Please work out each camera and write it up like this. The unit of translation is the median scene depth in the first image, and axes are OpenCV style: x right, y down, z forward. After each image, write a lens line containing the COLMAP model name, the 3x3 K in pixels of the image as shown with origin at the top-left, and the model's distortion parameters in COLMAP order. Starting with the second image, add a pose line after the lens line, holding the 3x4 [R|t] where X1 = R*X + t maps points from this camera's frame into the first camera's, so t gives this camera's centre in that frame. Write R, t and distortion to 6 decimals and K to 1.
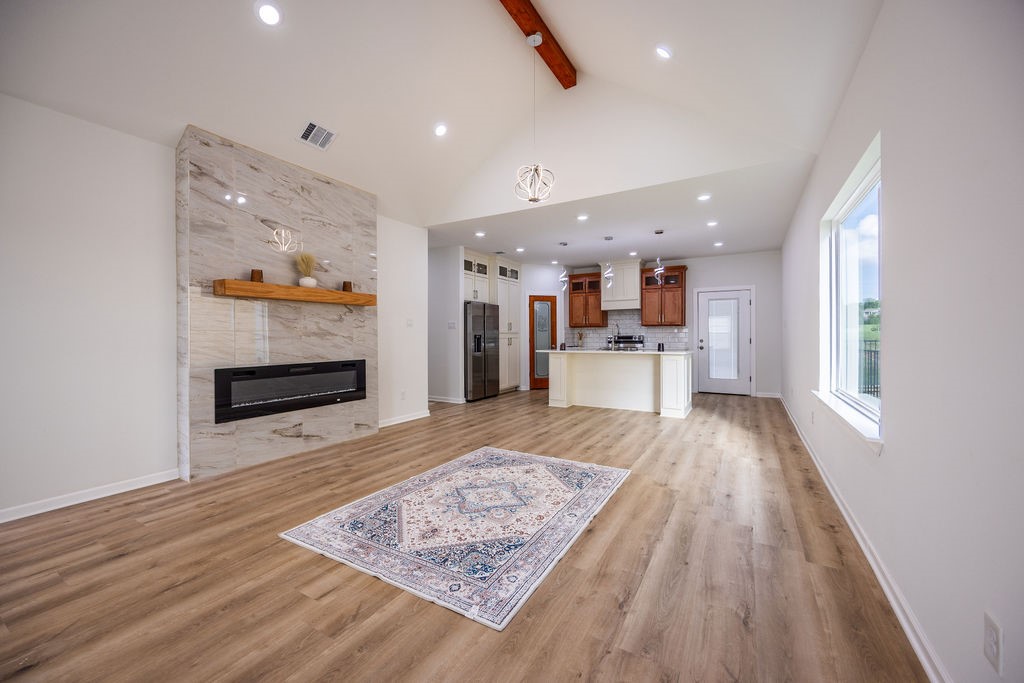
lens RADIAL K [[401.1, 0, 518.3], [0, 401.1, 336.5], [0, 0, 1]] dist [0.000083, 0.000111]
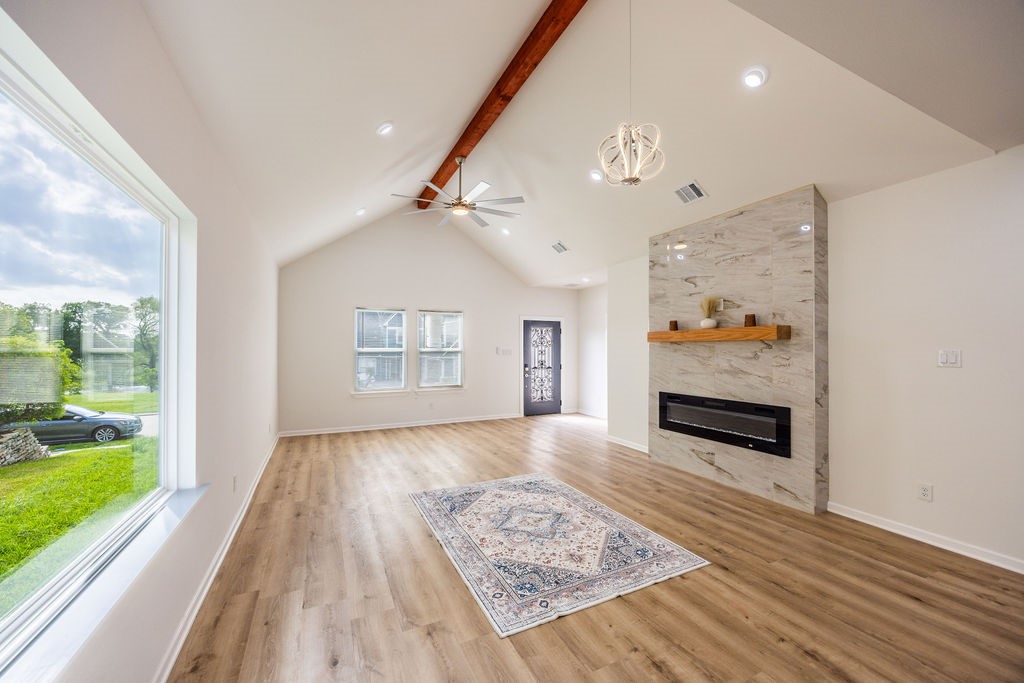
lens RADIAL K [[390.1, 0, 513.6], [0, 390.1, 344.9], [0, 0, 1]] dist [-0.000864, -0.000035]
pose [[-0.558847, -0.004267, -0.829260, 0.629371], [0.002910, 0.999971, -0.007106, -0.069964], [0.829266, -0.006384, -0.558818, 1.133040]]
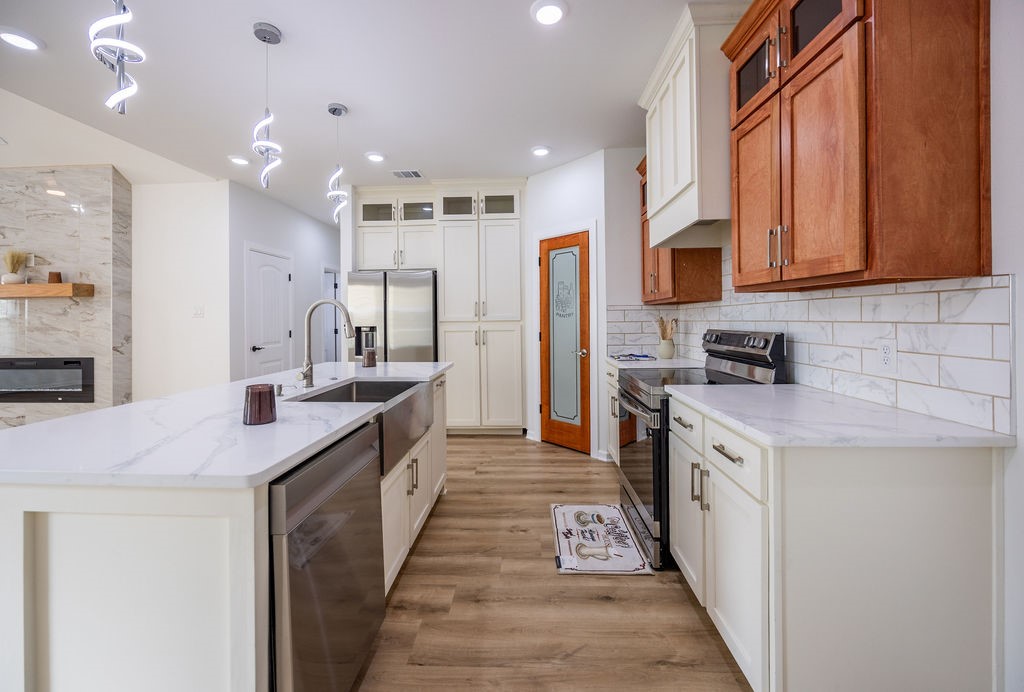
lens RADIAL K [[414.2, 0, 508.4], [0, 414.2, 319.0], [0, 0, 1]] dist [-0.011312, 0.000257]
pose [[0.459024, -0.000999, -0.888423, 0.953532], [0.006767, 0.999974, 0.002372, -0.025901], [0.888398, -0.007101, 0.459019, 1.613883]]
